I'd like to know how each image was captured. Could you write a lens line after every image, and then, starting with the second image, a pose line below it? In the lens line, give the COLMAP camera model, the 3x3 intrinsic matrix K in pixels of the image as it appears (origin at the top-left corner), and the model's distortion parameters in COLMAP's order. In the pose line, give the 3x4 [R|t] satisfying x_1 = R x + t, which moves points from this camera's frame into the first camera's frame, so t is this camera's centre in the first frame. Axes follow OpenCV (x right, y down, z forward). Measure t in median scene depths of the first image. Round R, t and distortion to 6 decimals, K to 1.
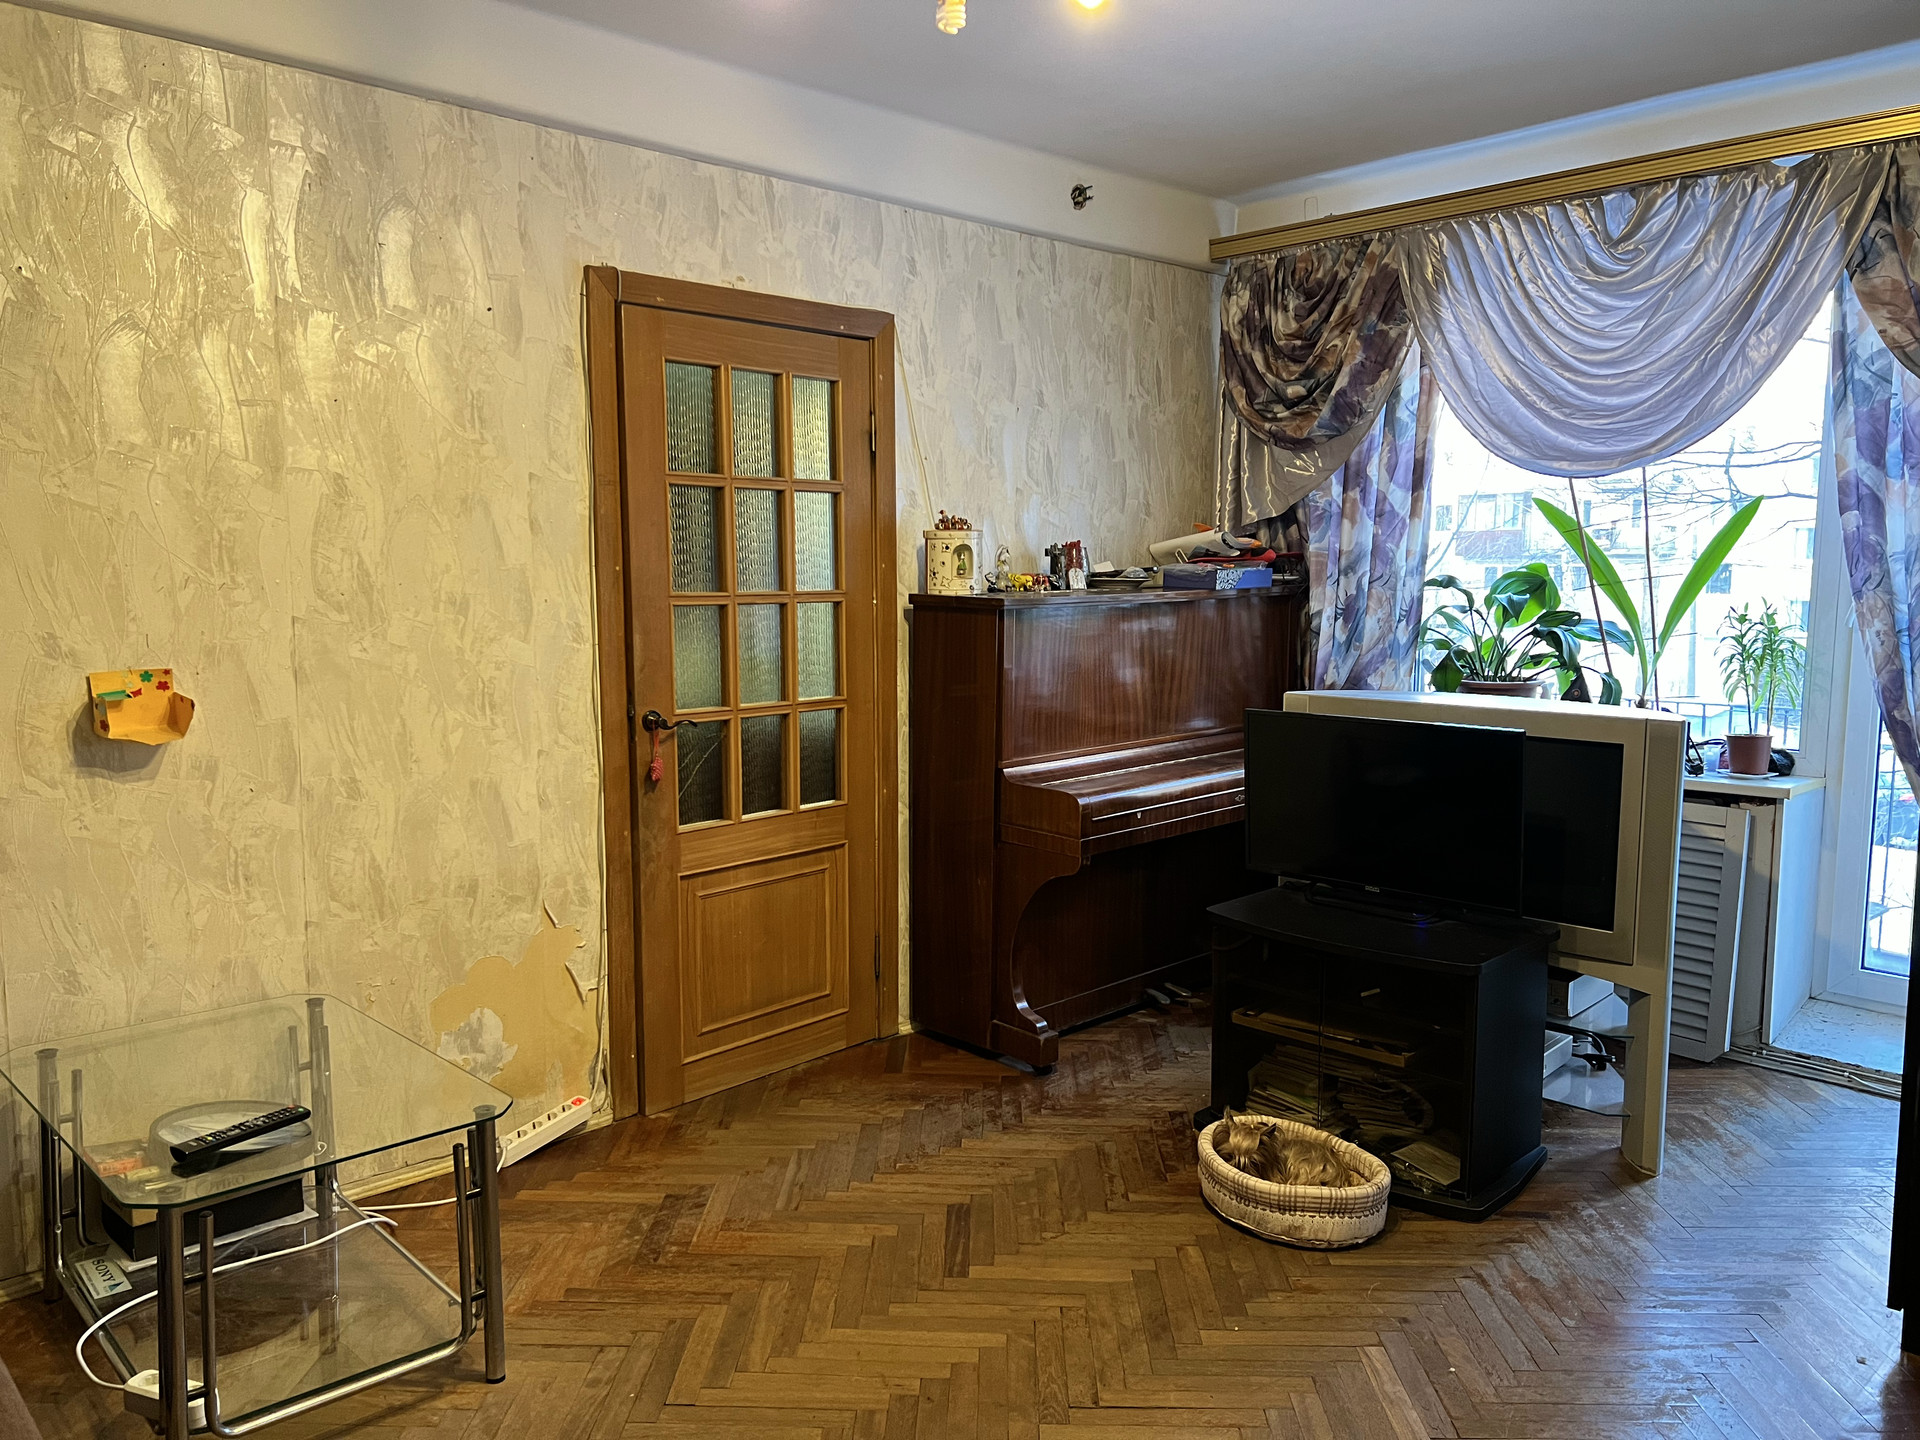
lens RADIAL K [[1443.1, 0, 947.9], [0, 1443.1, 732.0], [0, 0, 1]] dist [0.056941, -0.066052]
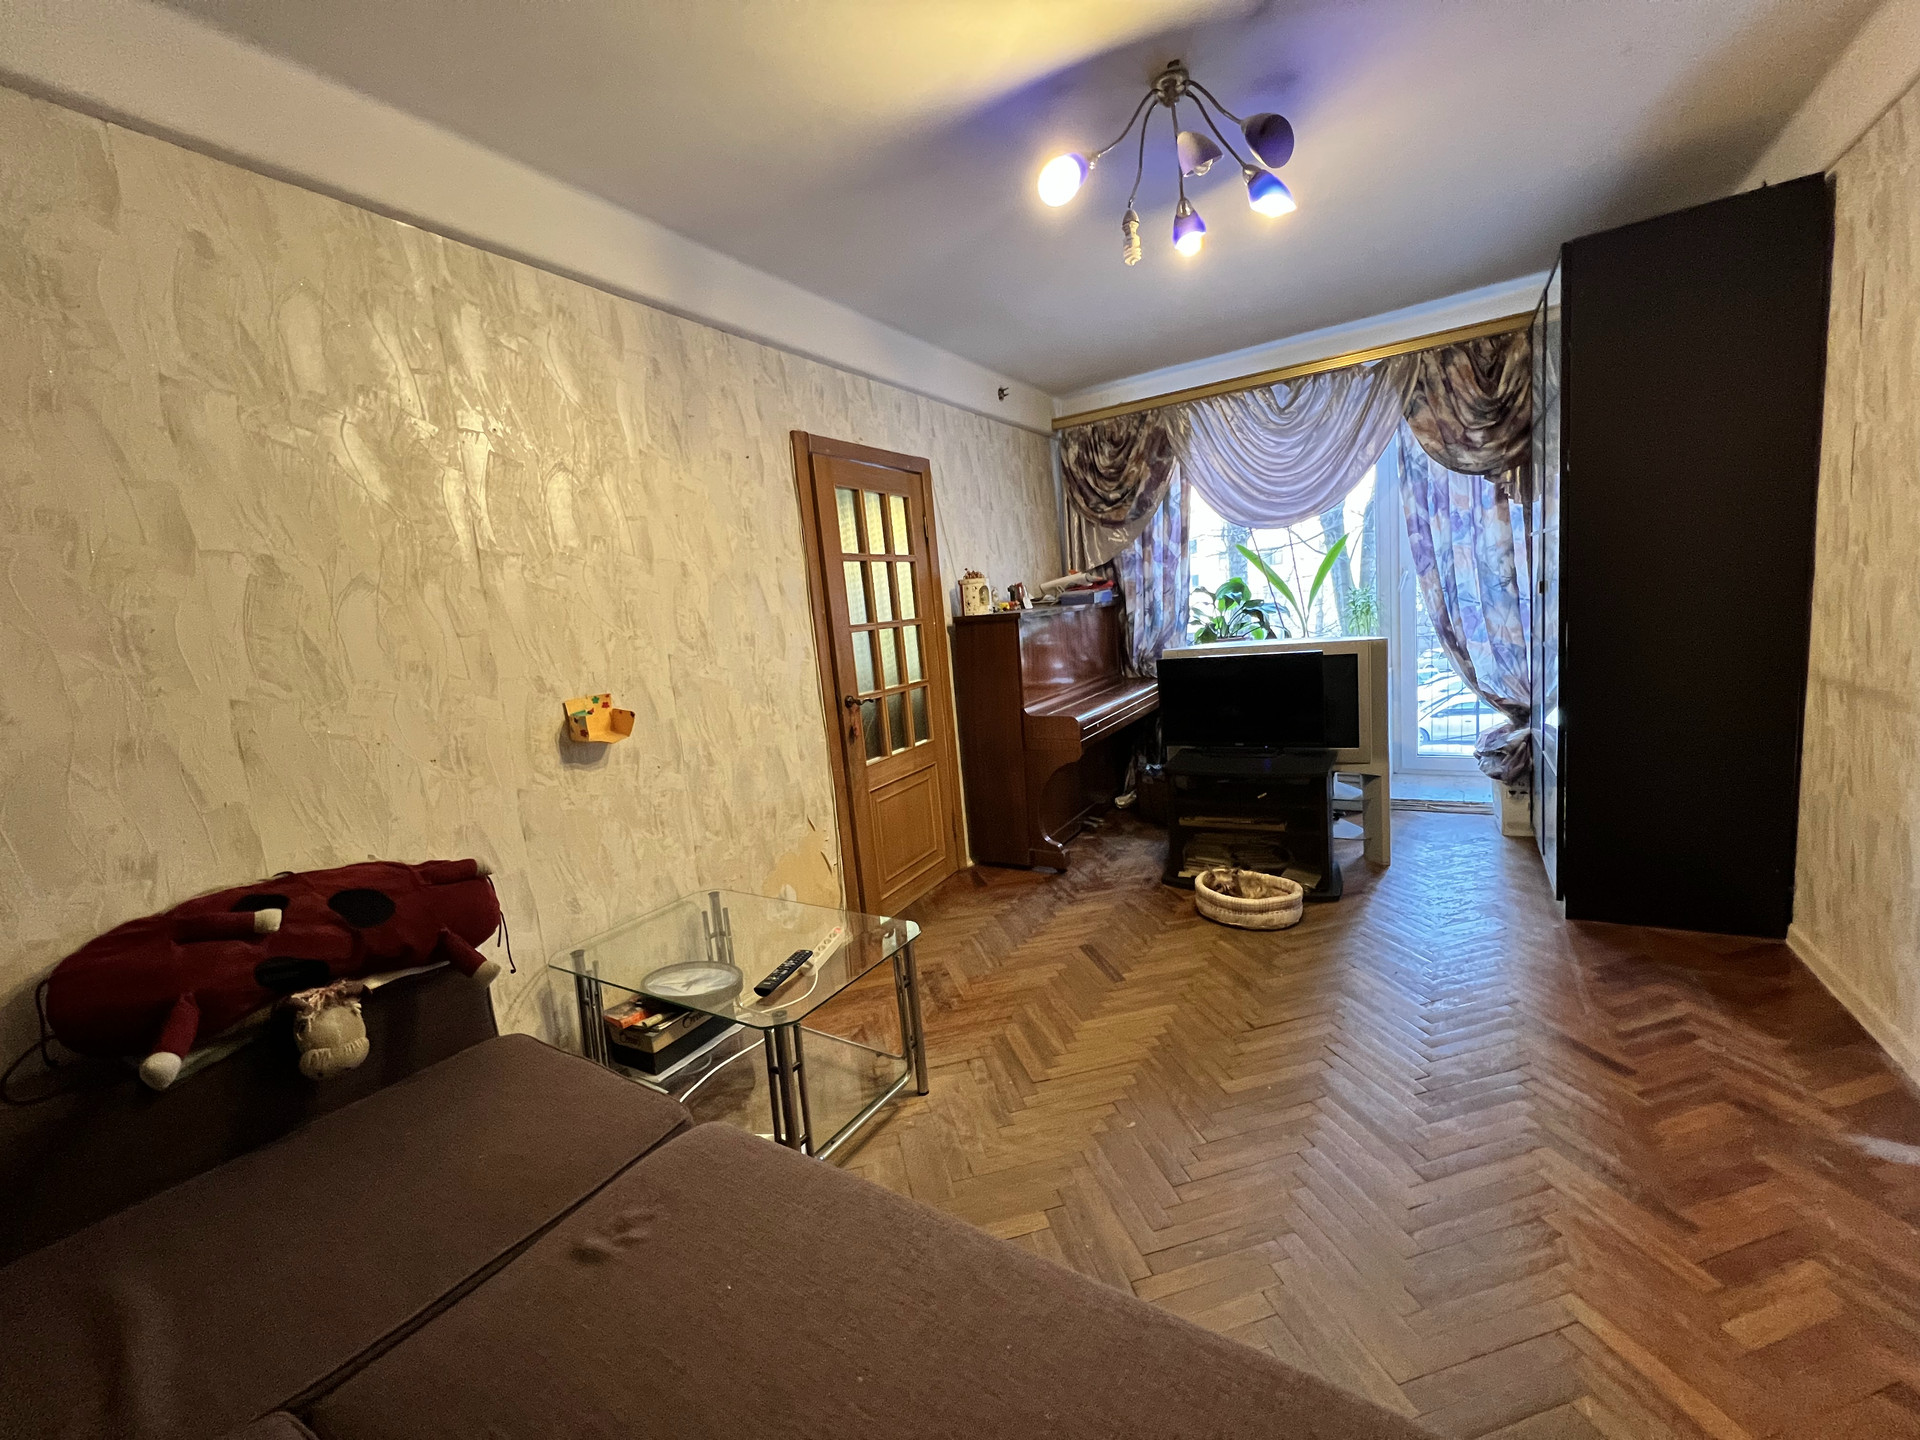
lens RADIAL K [[769.5, 0, 955.2], [0, 769.5, 720.0], [0, 0, 1]] dist [0.000302, 0.000463]
pose [[0.962971, -0.122079, 0.240382, -0.303407], [0.119594, 0.992509, 0.024953, 0.006029], [-0.241628, 0.004719, 0.970358, 0.102458]]
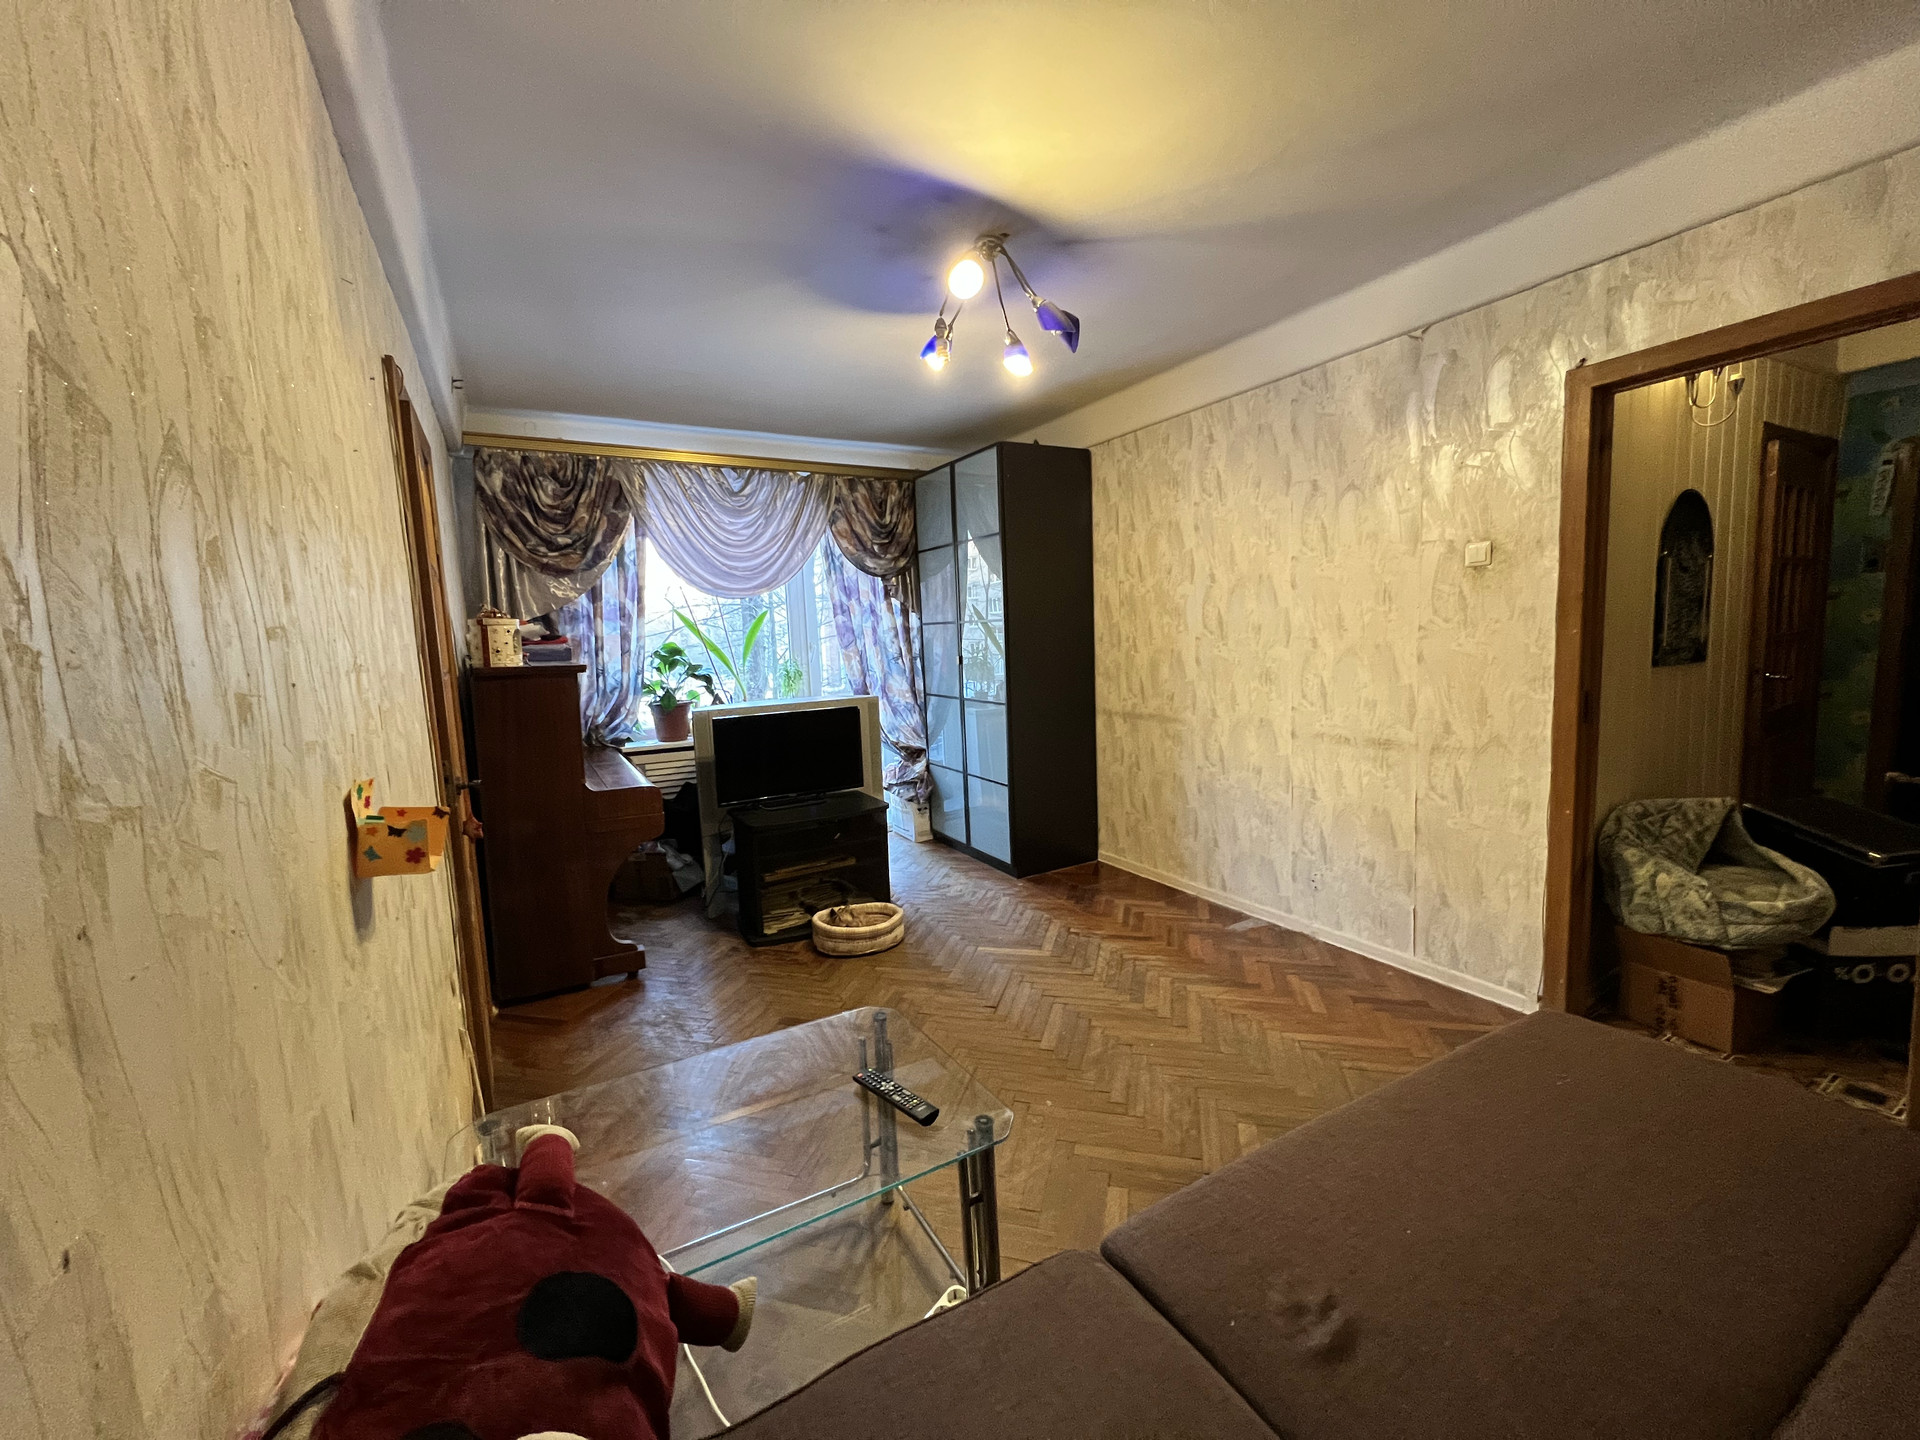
lens RADIAL K [[769.5, 0, 958.7], [0, 769.5, 720.2], [0, 0, 1]] dist [0.000302, 0.000463]
pose [[0.235293, -0.115149, 0.965079, -0.671858], [0.151542, 0.985159, 0.080597, -0.046597], [-0.960038, 0.127286, 0.249251, 0.483423]]
